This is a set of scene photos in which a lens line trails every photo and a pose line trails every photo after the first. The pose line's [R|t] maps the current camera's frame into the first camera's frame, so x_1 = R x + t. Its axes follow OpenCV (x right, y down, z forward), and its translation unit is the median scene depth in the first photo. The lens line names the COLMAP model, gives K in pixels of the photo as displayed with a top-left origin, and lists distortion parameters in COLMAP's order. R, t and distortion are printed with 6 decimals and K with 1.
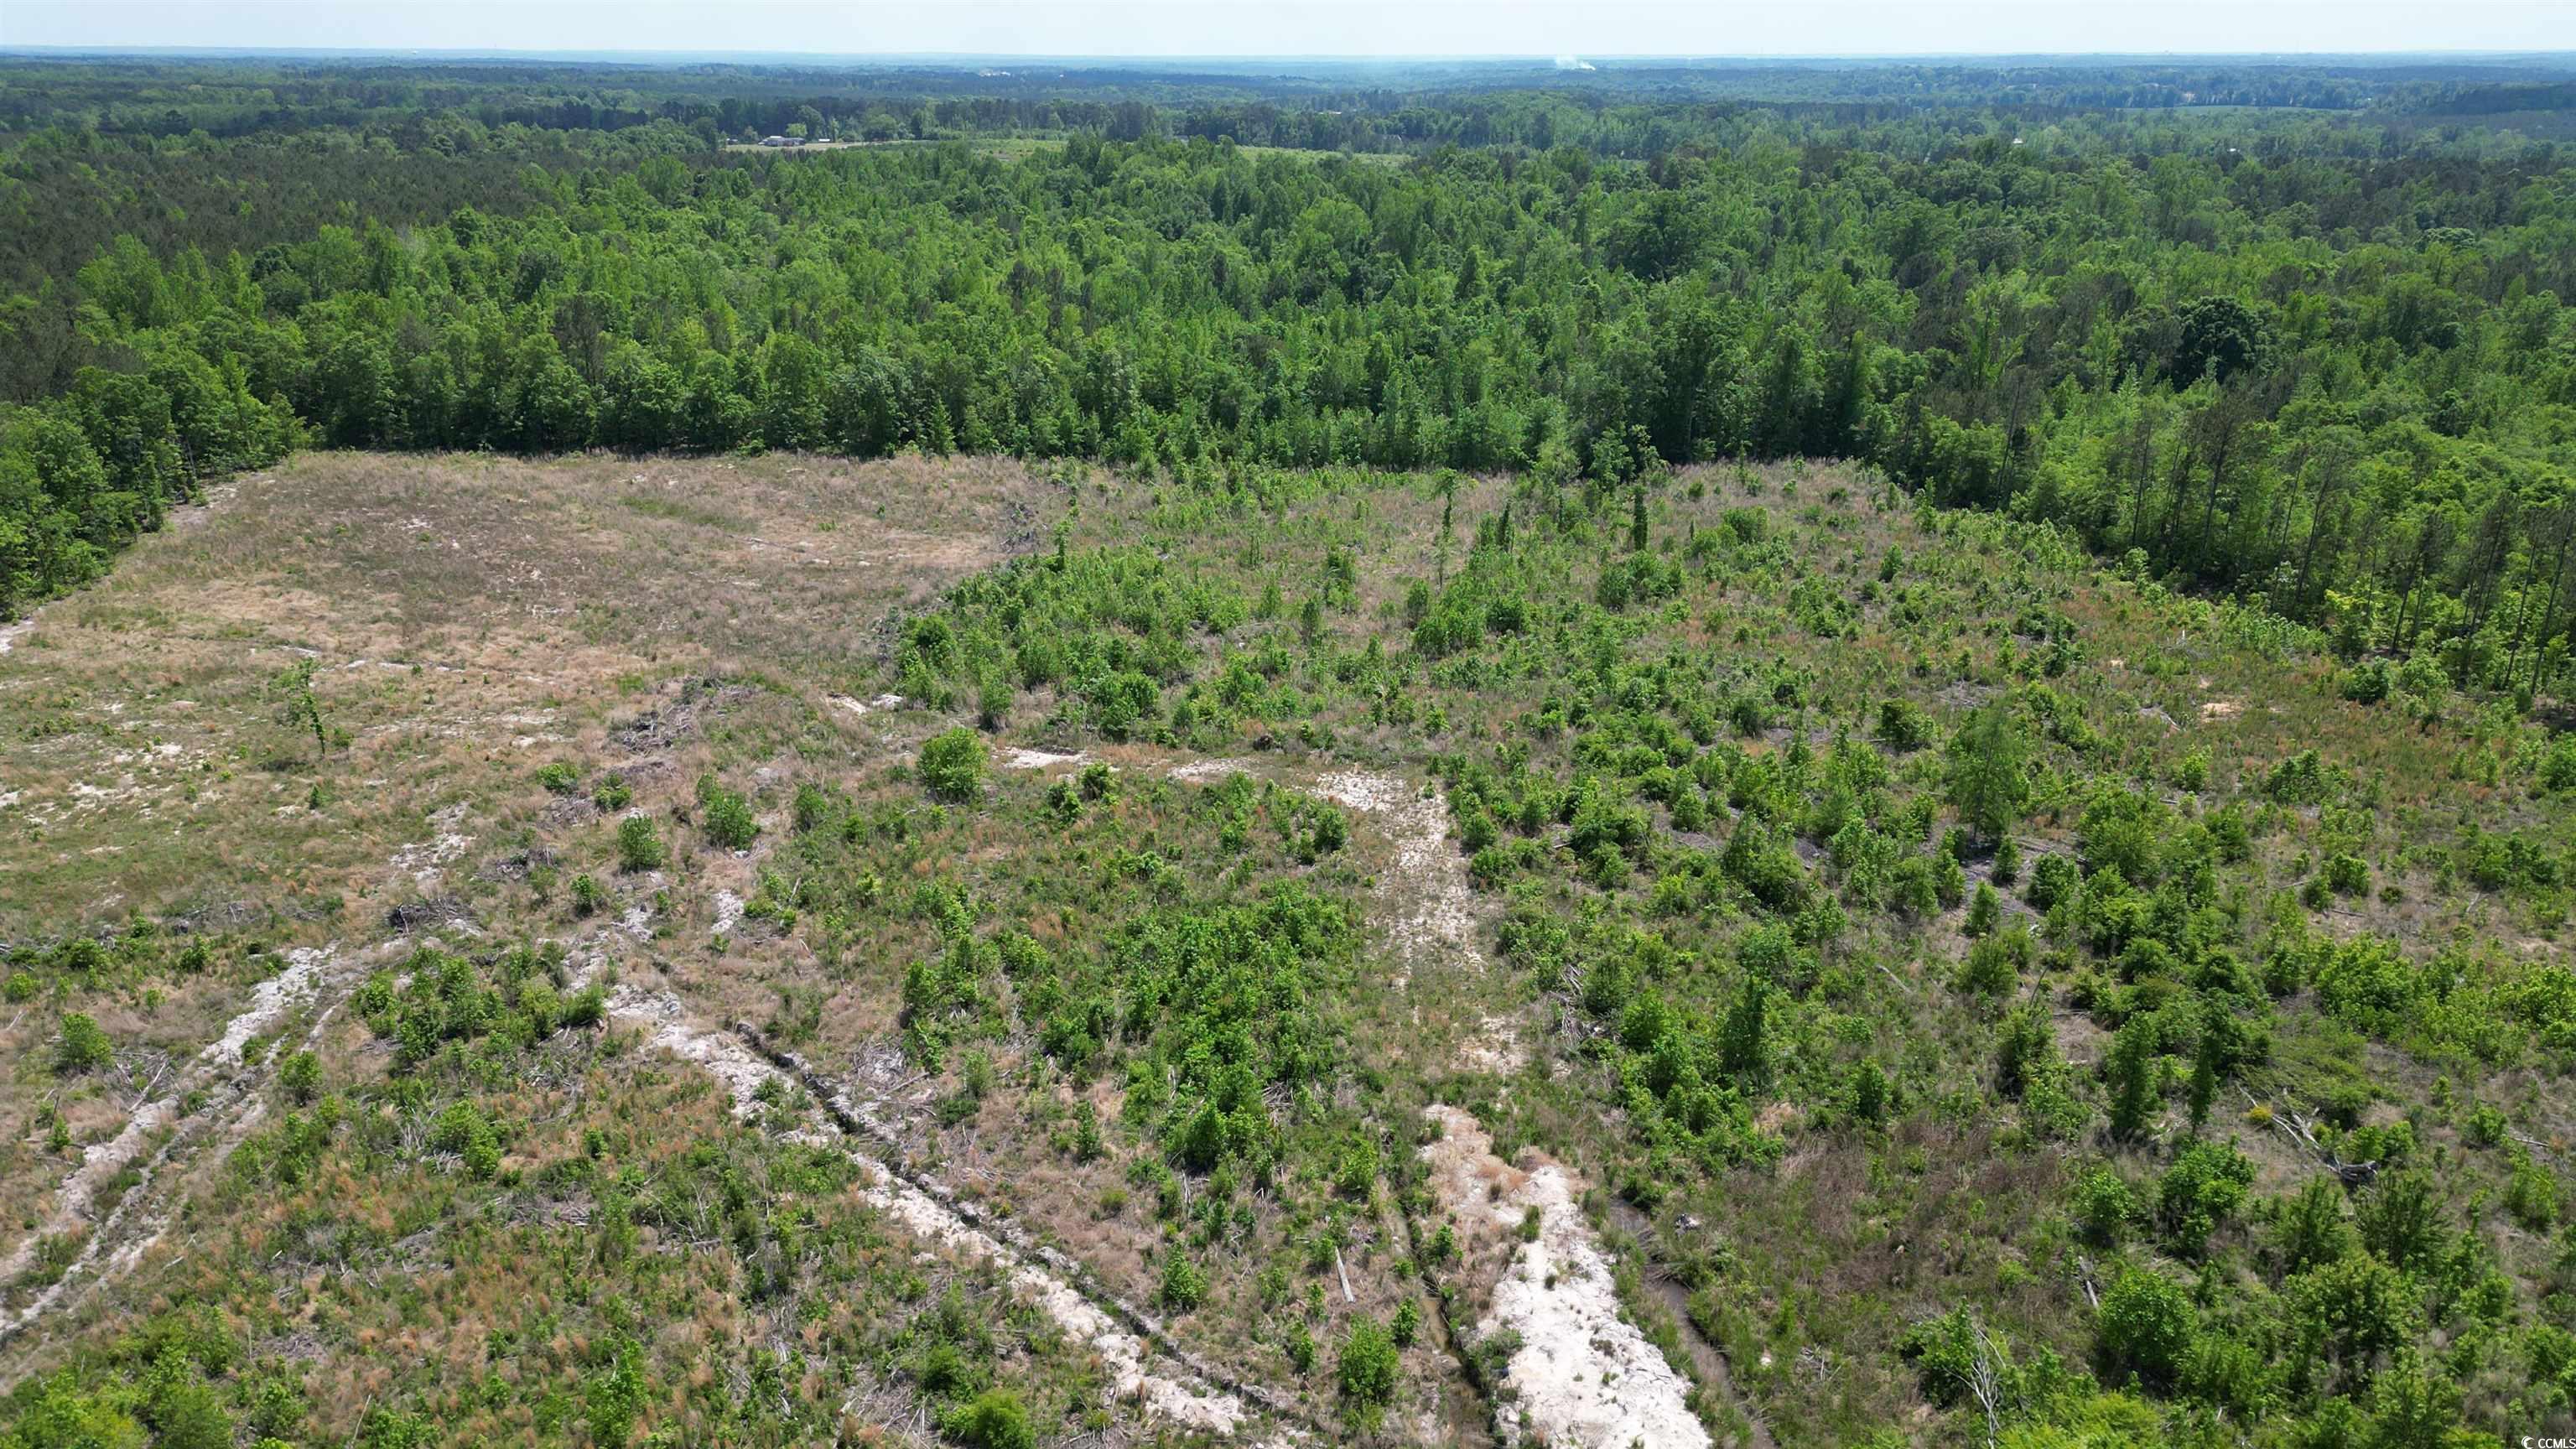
lens RADIAL K [[1805.3, 0, 1285.8], [0, 1805.3, 712.5], [0, 0, 1]] dist [0.080072, -0.081452]
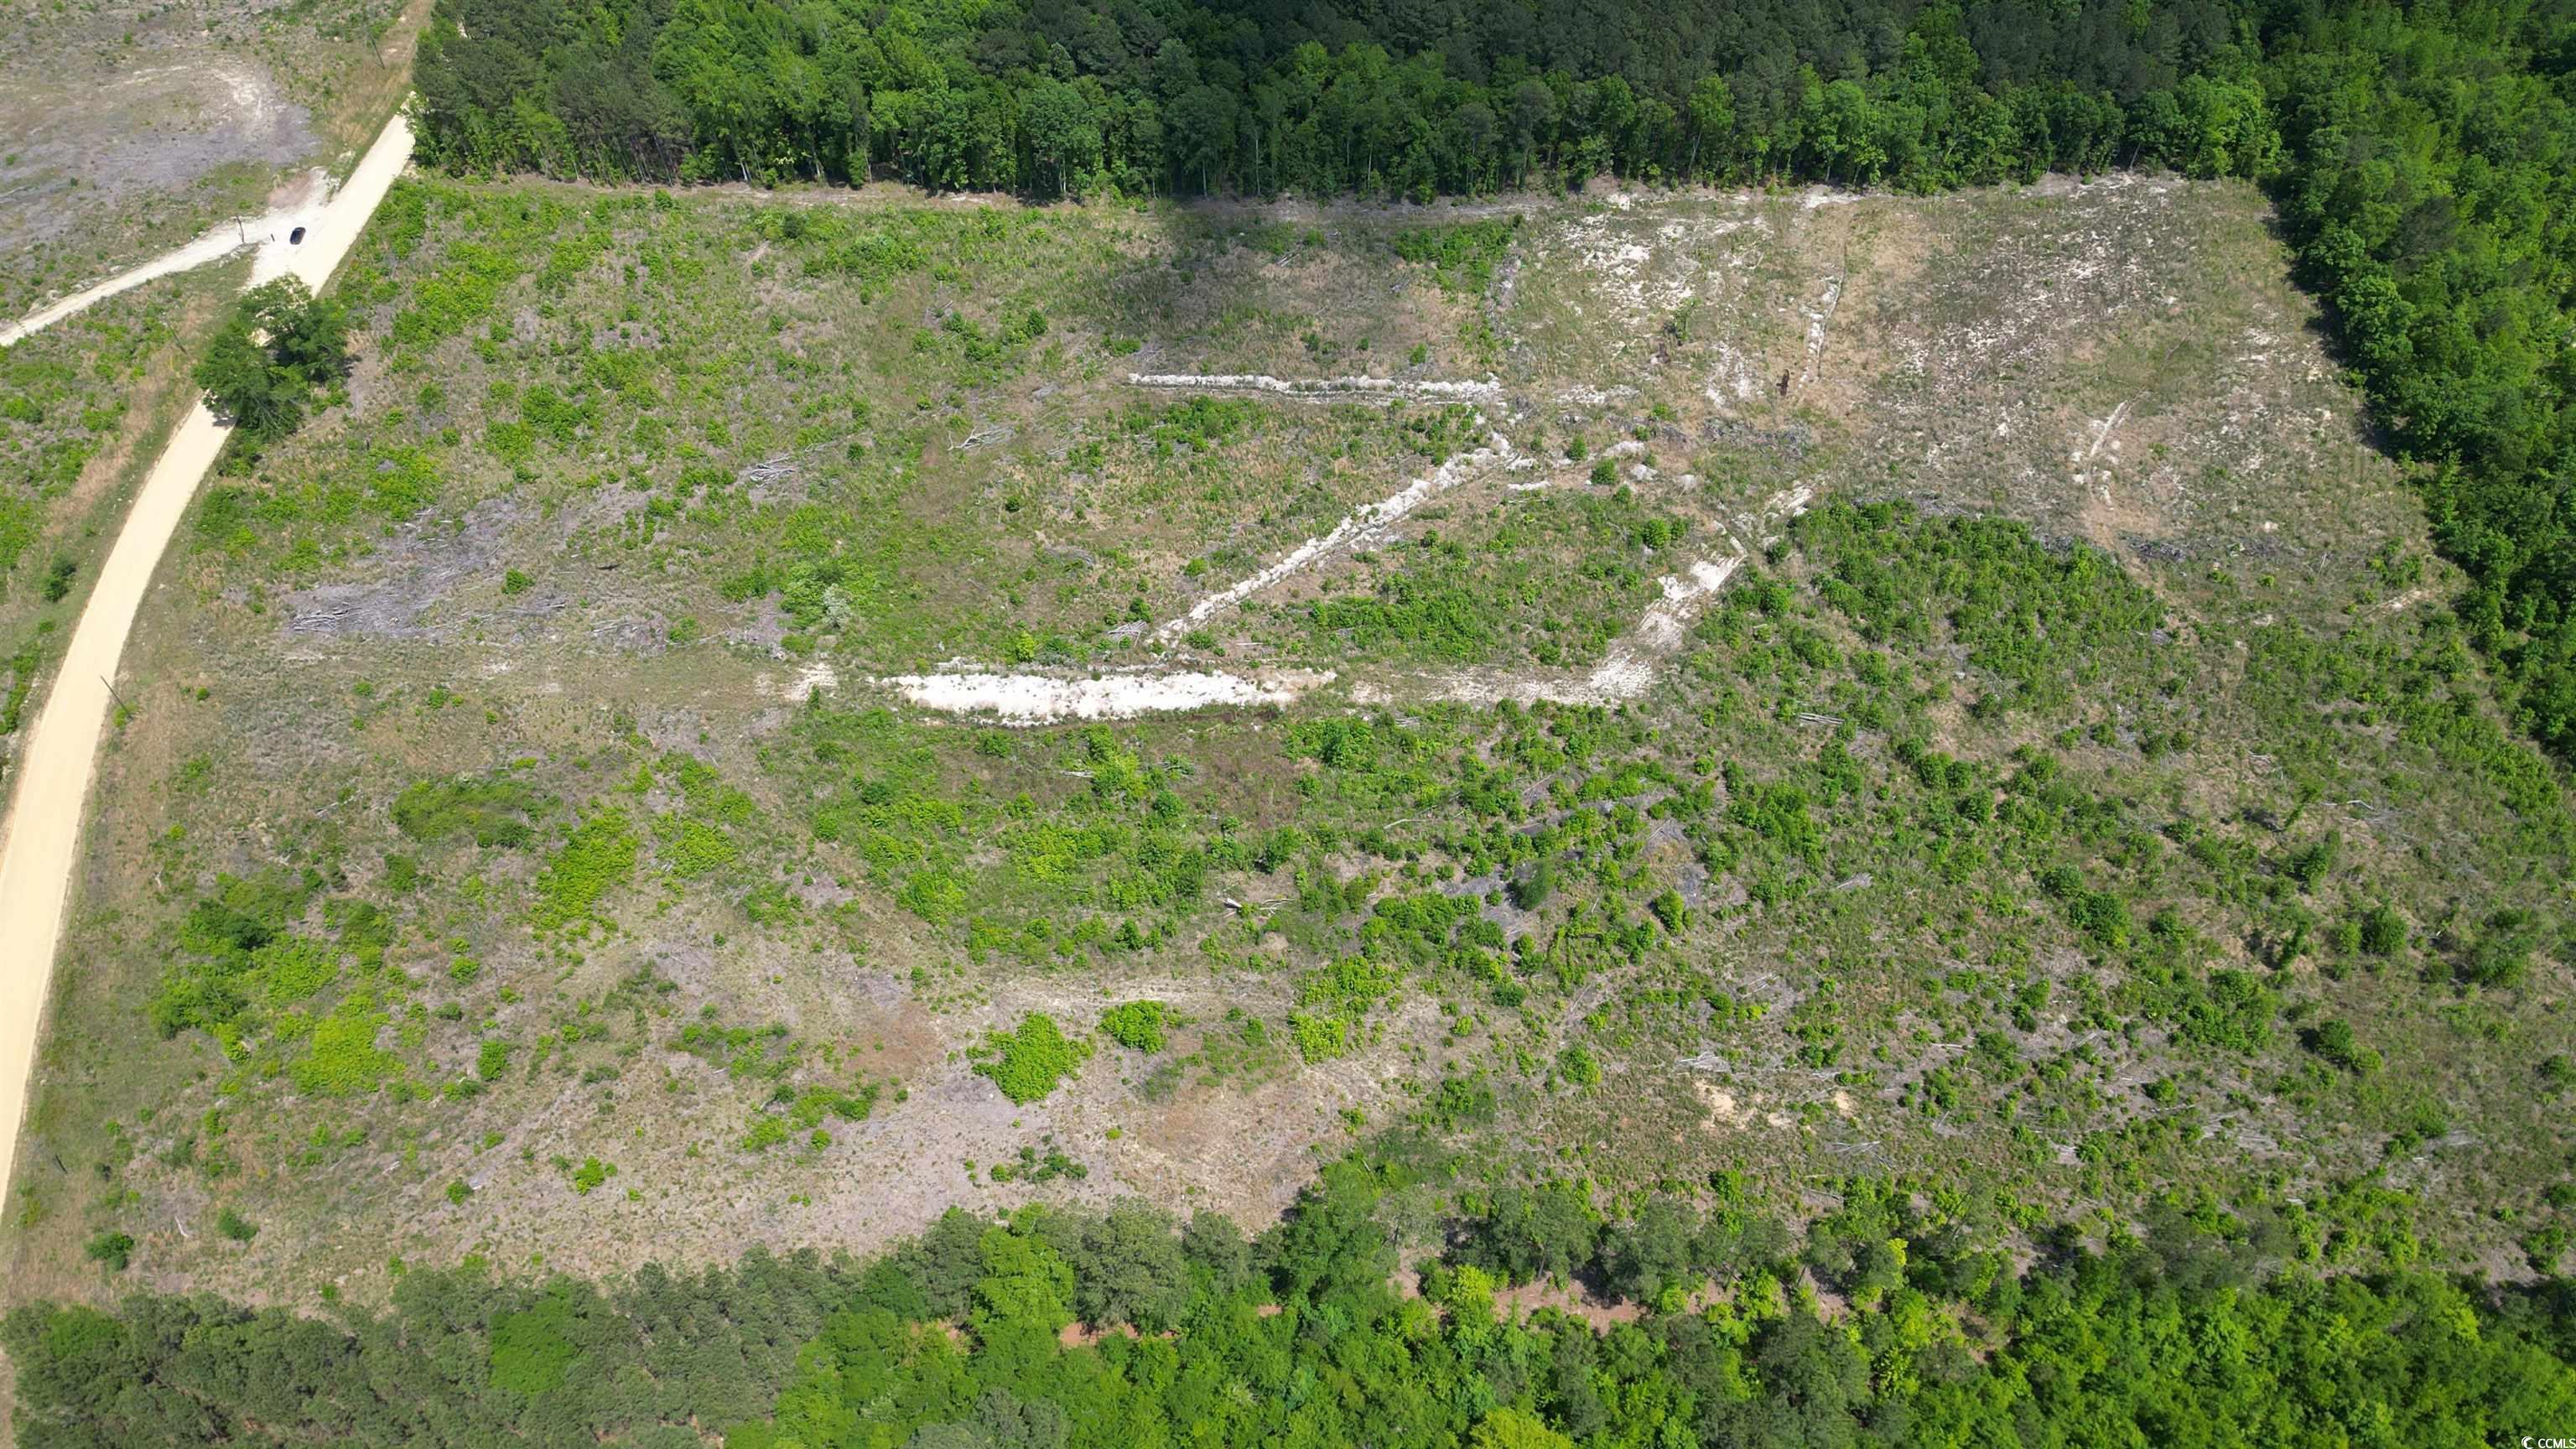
lens RADIAL K [[1797.5, 0, 1284.8], [0, 1797.5, 711.1], [0, 0, 1]] dist [0.096468, -0.104967]
pose [[-0.121611, 0.748049, -0.652406, 0.984433], [-0.326326, 0.590615, 0.738027, -0.892881], [0.937402, 0.302650, 0.172283, 0.249643]]
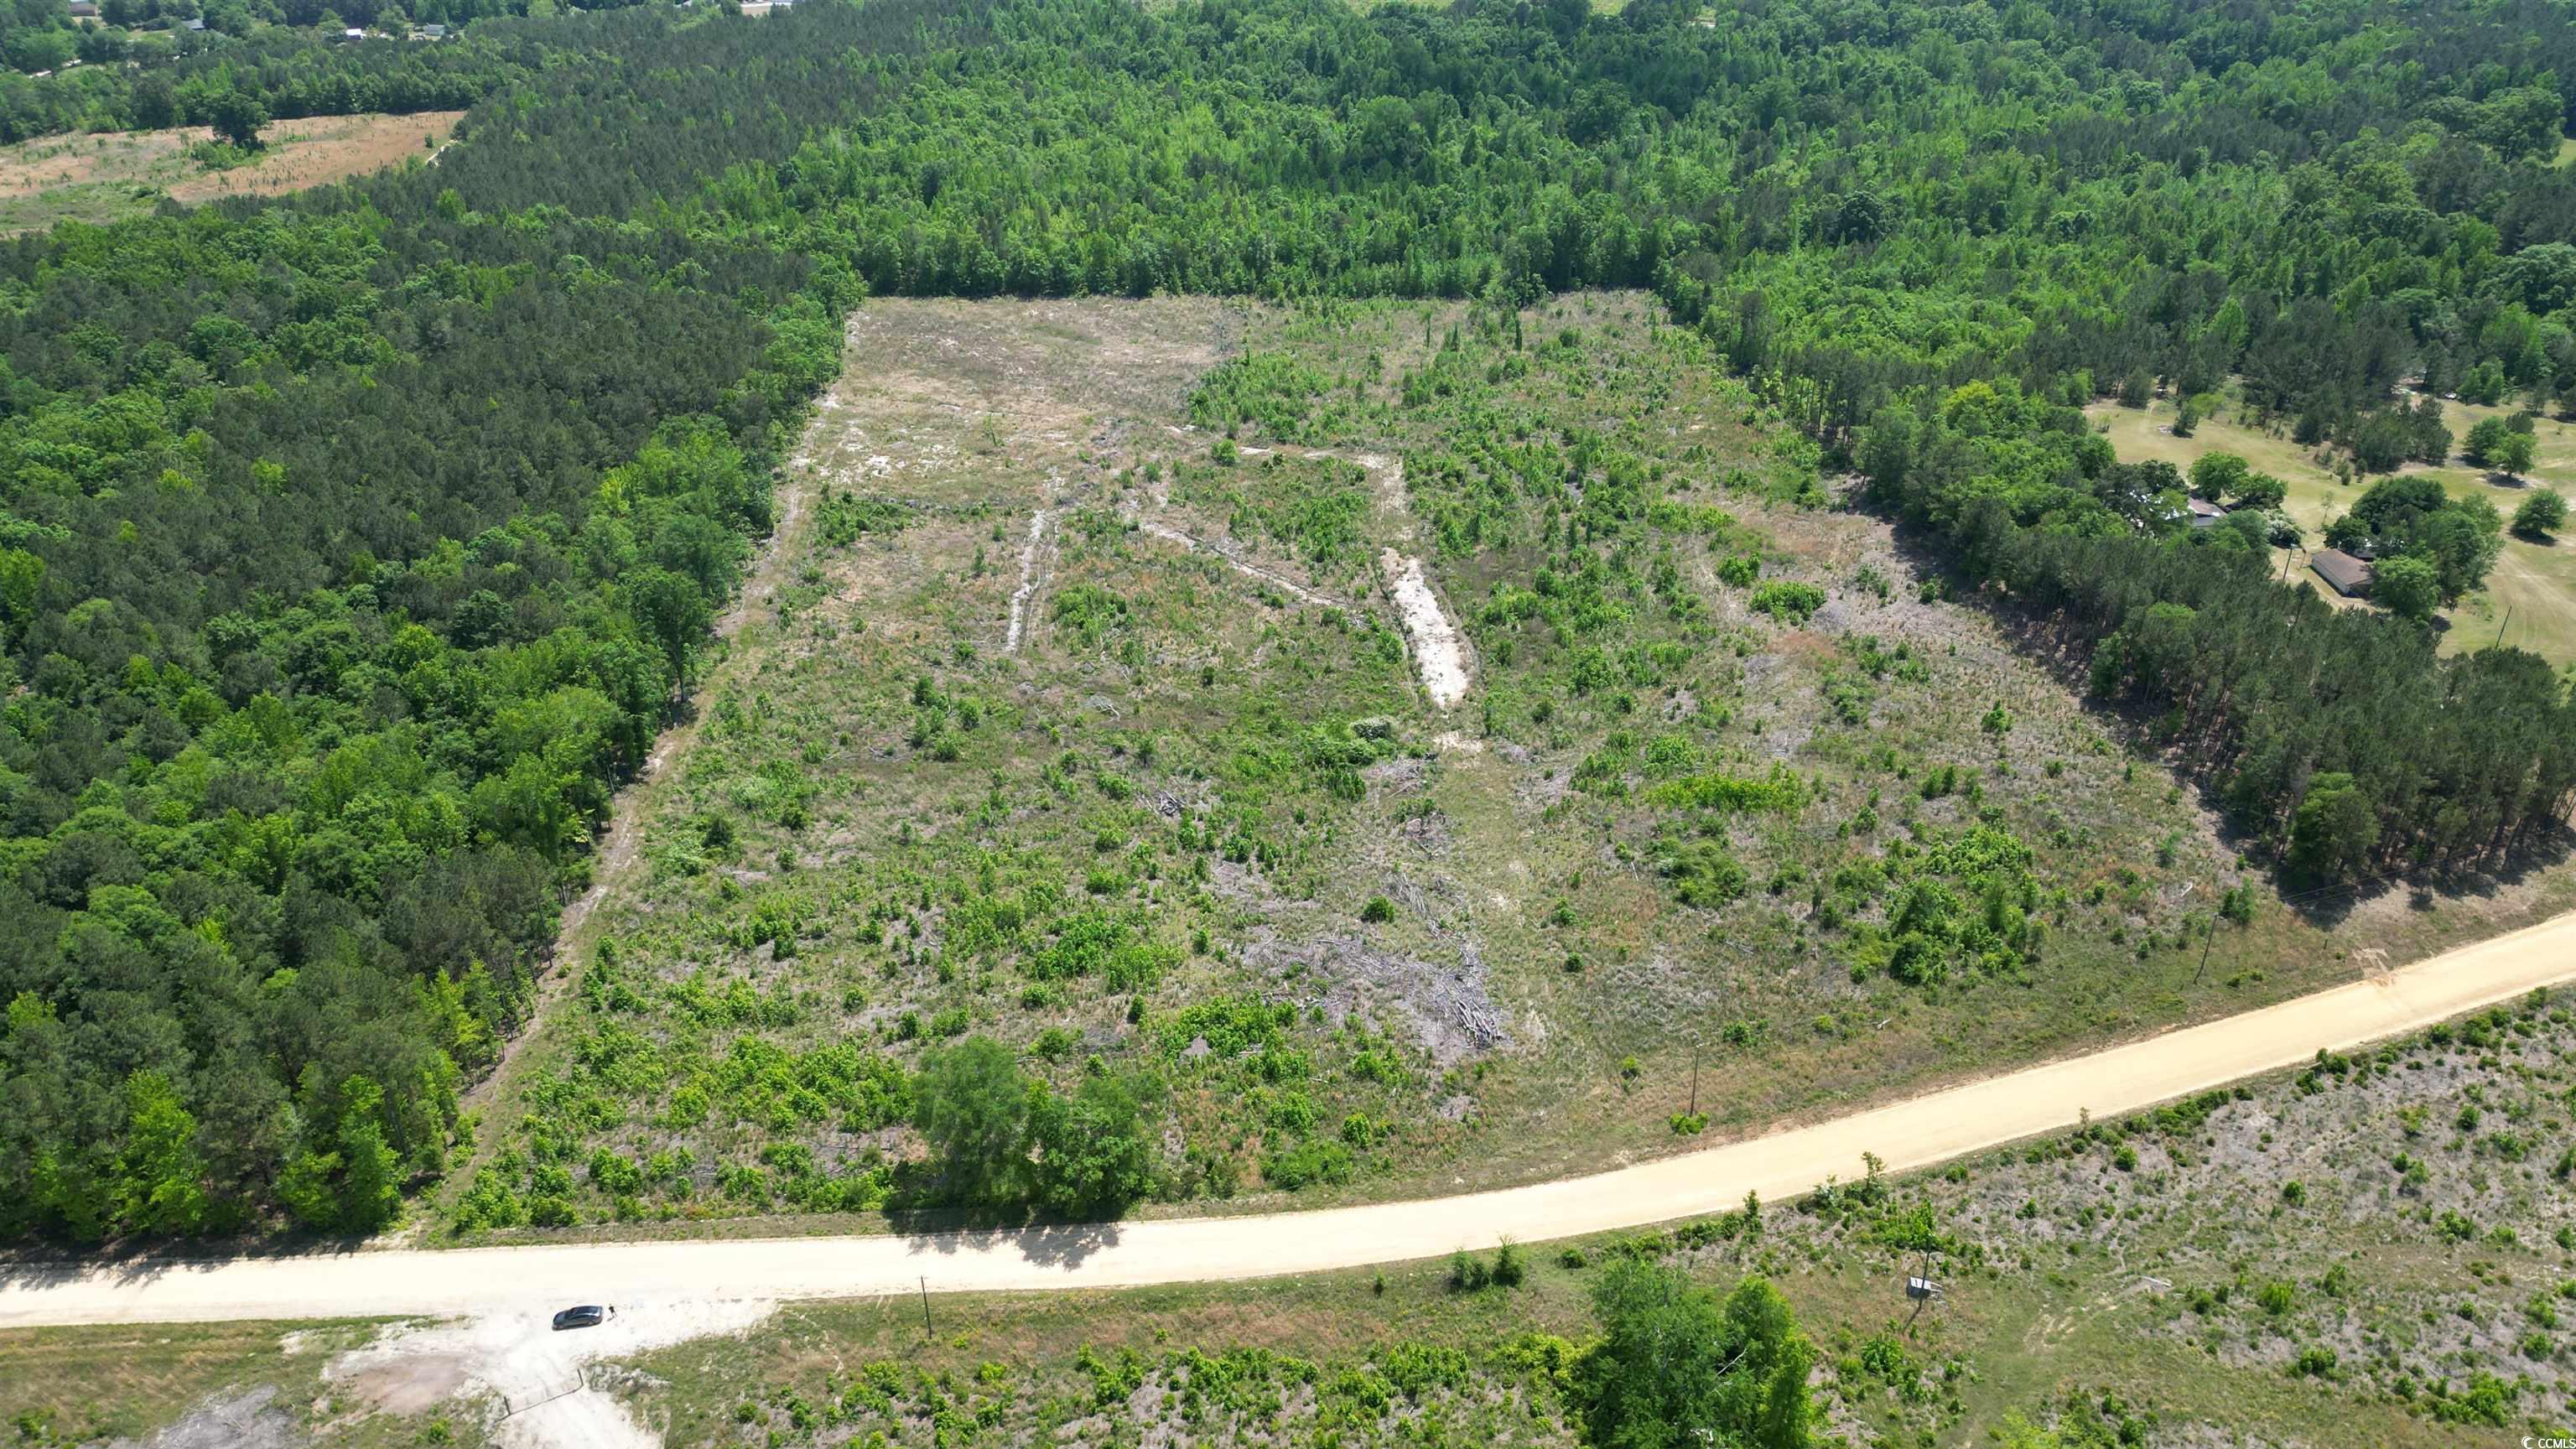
lens RADIAL K [[1804.2, 0, 1285.5], [0, 1804.2, 702.7], [0, 0, 1]] dist [0.100598, -0.116129]
pose [[0.998934, 0.002393, -0.046100, 0.026156], [0.004961, 0.987307, 0.158744, -0.023362], [0.045894, -0.158803, 0.986243, -1.329236]]
